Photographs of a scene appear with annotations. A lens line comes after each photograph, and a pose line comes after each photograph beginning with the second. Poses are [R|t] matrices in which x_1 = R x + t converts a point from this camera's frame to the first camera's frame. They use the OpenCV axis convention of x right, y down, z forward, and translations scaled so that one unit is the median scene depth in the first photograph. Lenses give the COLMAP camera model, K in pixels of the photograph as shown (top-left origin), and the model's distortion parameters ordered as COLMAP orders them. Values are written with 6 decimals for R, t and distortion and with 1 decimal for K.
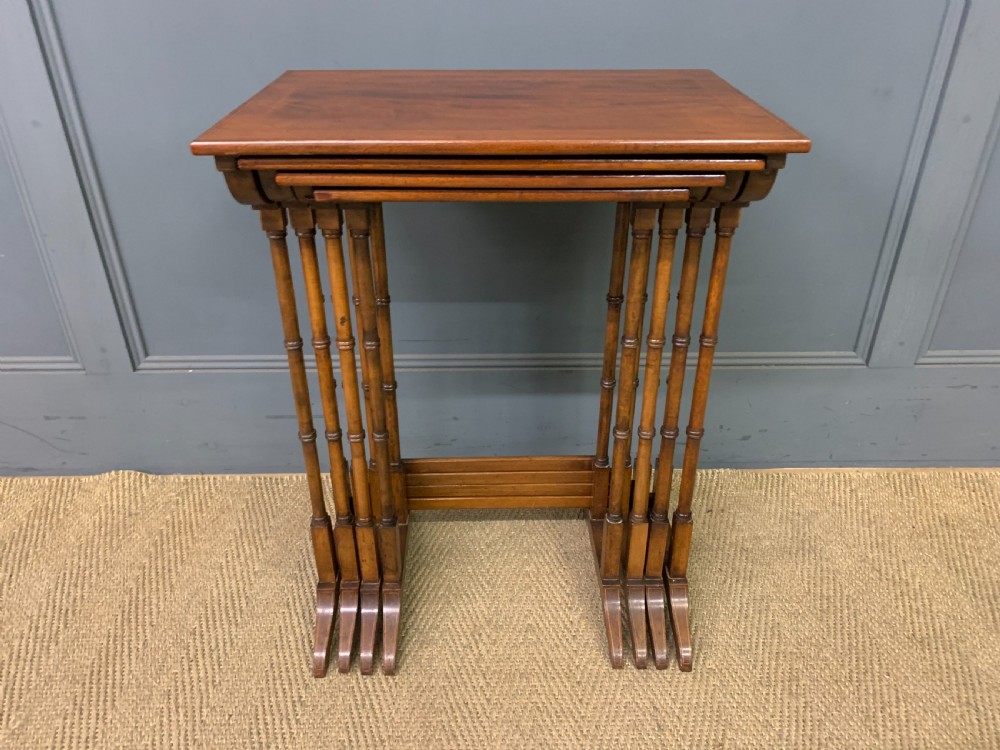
lens RADIAL K [[767.9, 0, 505.6], [0, 767.9, 366.6], [0, 0, 1]] dist [0.007898, 0.004924]
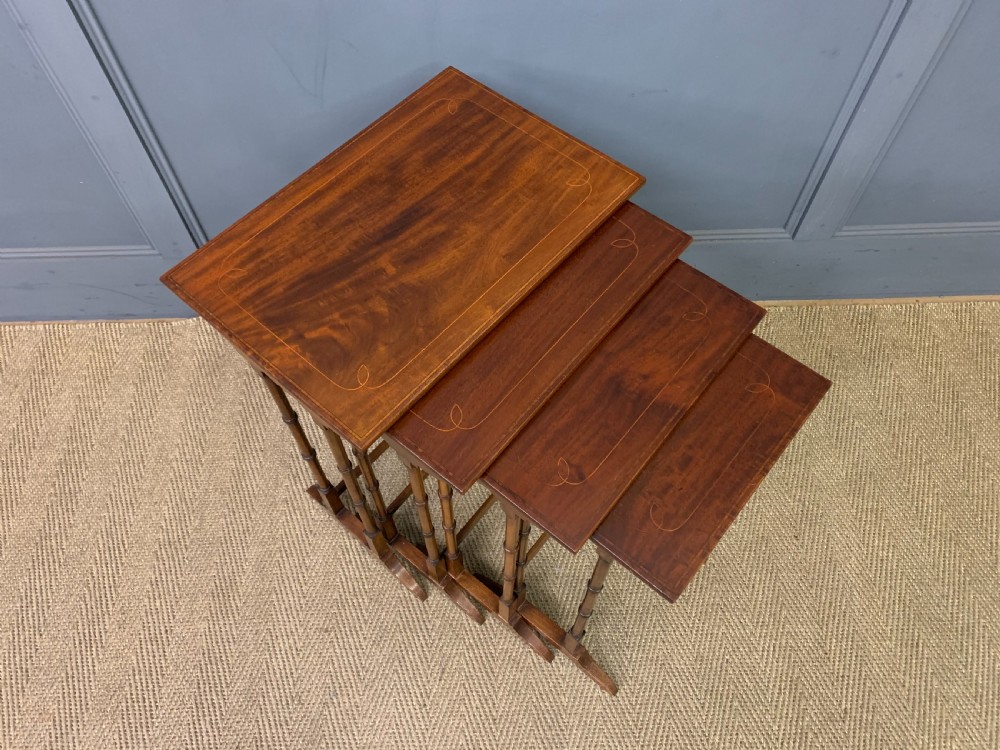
lens RADIAL K [[763.4, 0, 494.9], [0, 763.4, 370.5], [0, 0, 1]] dist [0.010666, 0.008985]
pose [[0.999908, -0.013330, -0.002649, -0.007830], [0.012991, 0.880152, 0.474514, -0.469964], [-0.003994, -0.474505, 0.880244, -0.206635]]
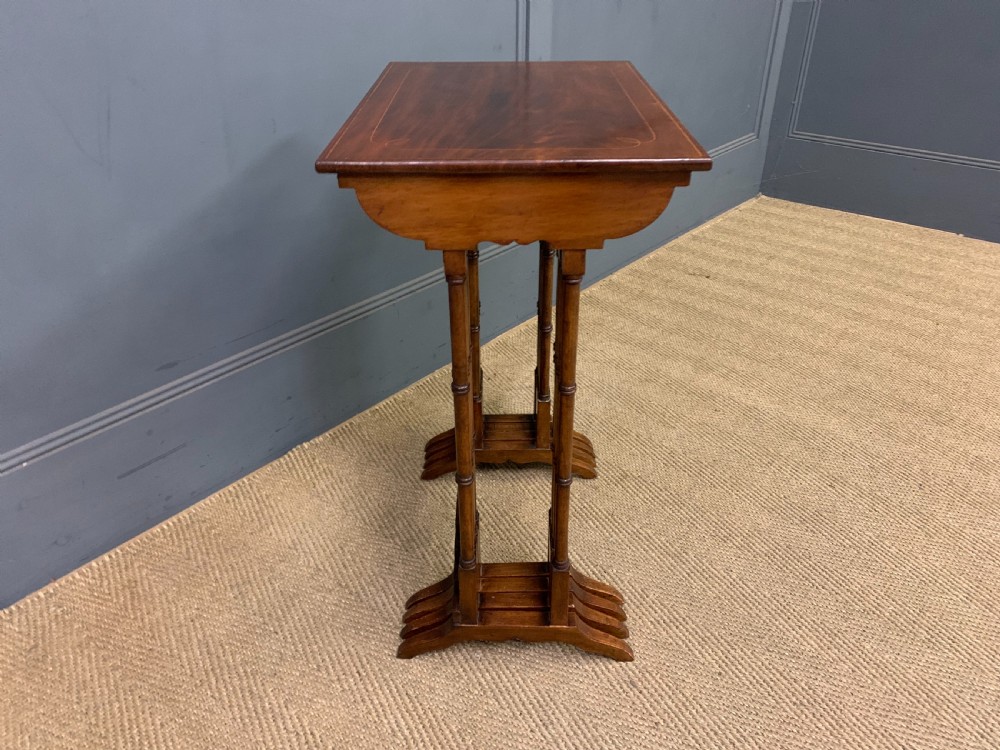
lens RADIAL K [[761.7, 0, 507.0], [0, 761.7, 378.4], [0, 0, 1]] dist [0.014523, 0.000729]
pose [[0.663077, -0.393239, 0.636939, -0.639362], [0.374834, 0.910959, 0.172200, -0.031488], [-0.647941, 0.124565, 0.751436, -0.006993]]
